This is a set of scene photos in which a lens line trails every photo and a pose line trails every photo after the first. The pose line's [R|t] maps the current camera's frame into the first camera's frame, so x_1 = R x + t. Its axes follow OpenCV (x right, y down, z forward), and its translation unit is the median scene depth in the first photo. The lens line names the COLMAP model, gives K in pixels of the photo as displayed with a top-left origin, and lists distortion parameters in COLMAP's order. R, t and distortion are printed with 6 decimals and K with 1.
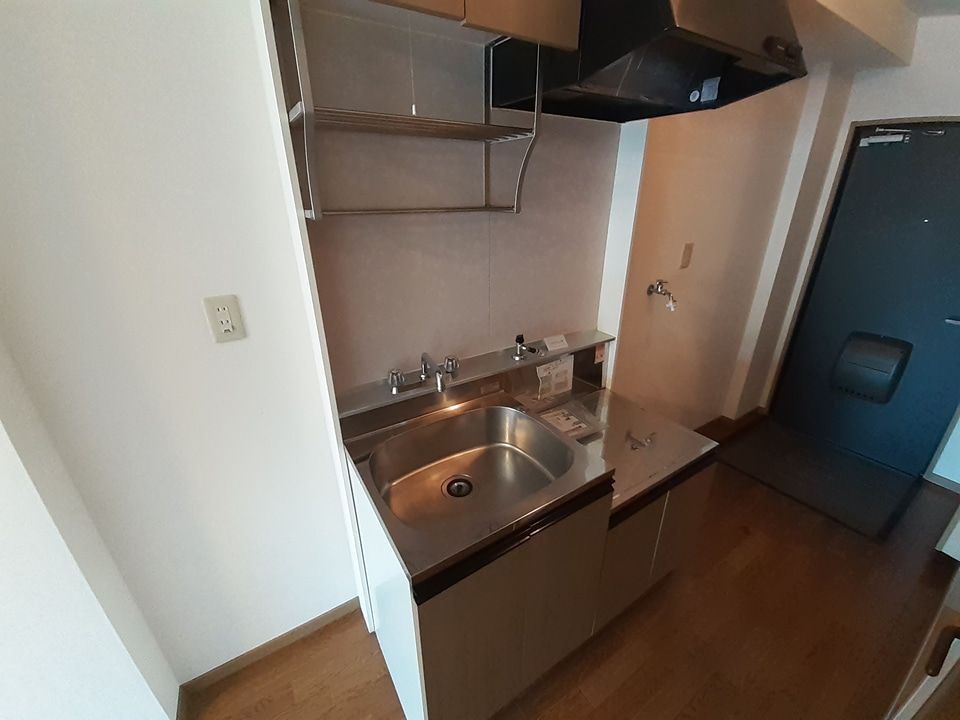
lens RADIAL K [[385.7, 0, 480.0], [0, 385.7, 360.0], [0, 0, 1]] dist [0.038926, -0.027660]
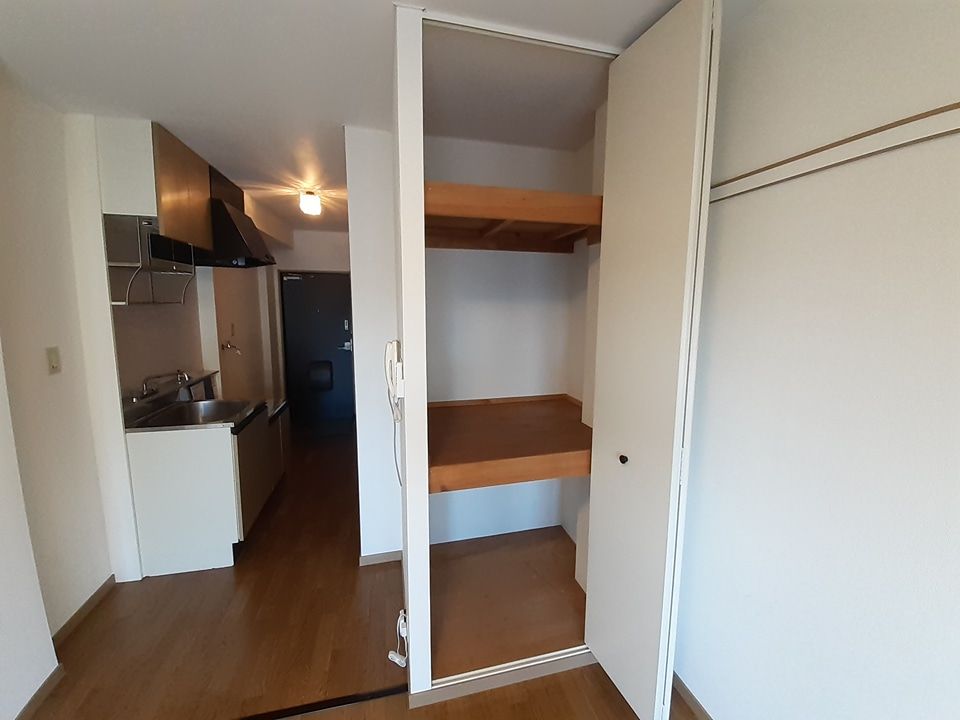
lens RADIAL K [[380.0, 0, 477.5], [0, 380.0, 351.8], [0, 0, 1]] dist [-0.014918, -0.000172]
pose [[0.326103, -0.115255, 0.938282, -1.112829], [0.366690, 0.930250, -0.013176, 0.402733], [-0.871318, 0.348355, 0.345620, -0.864385]]
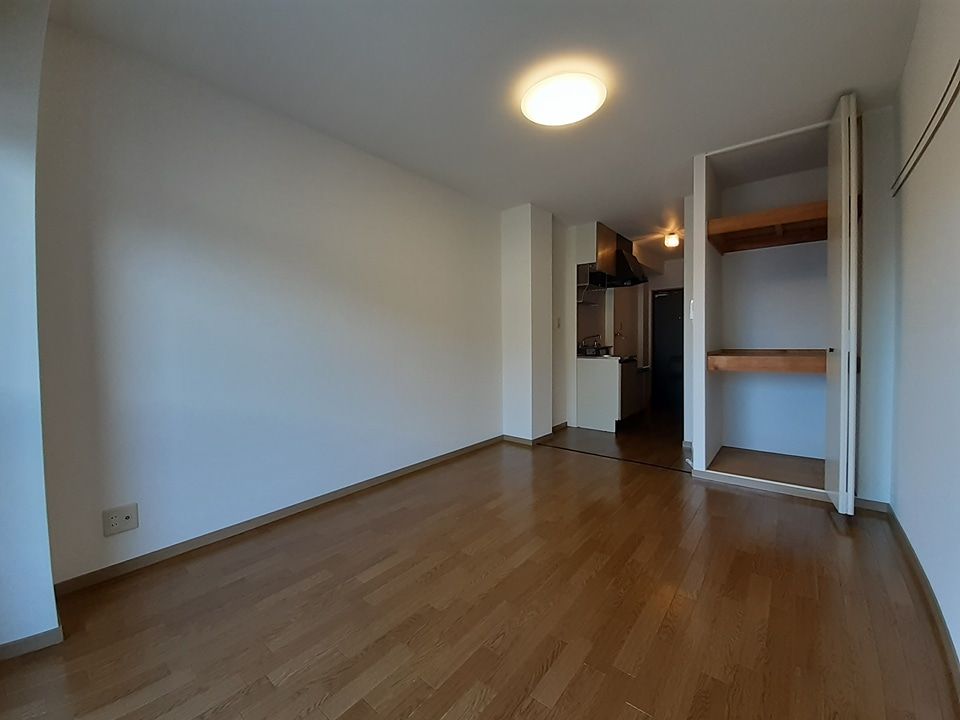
lens RADIAL K [[381.8, 0, 480.0], [0, 381.8, 360.0], [0, 0, 1]] dist [0.000910, -0.000055]
pose [[0.949284, -0.026366, 0.313313, -2.052189], [0.136229, 0.932579, -0.334273, 1.159486], [-0.283375, 0.360003, 0.888874, -1.767559]]
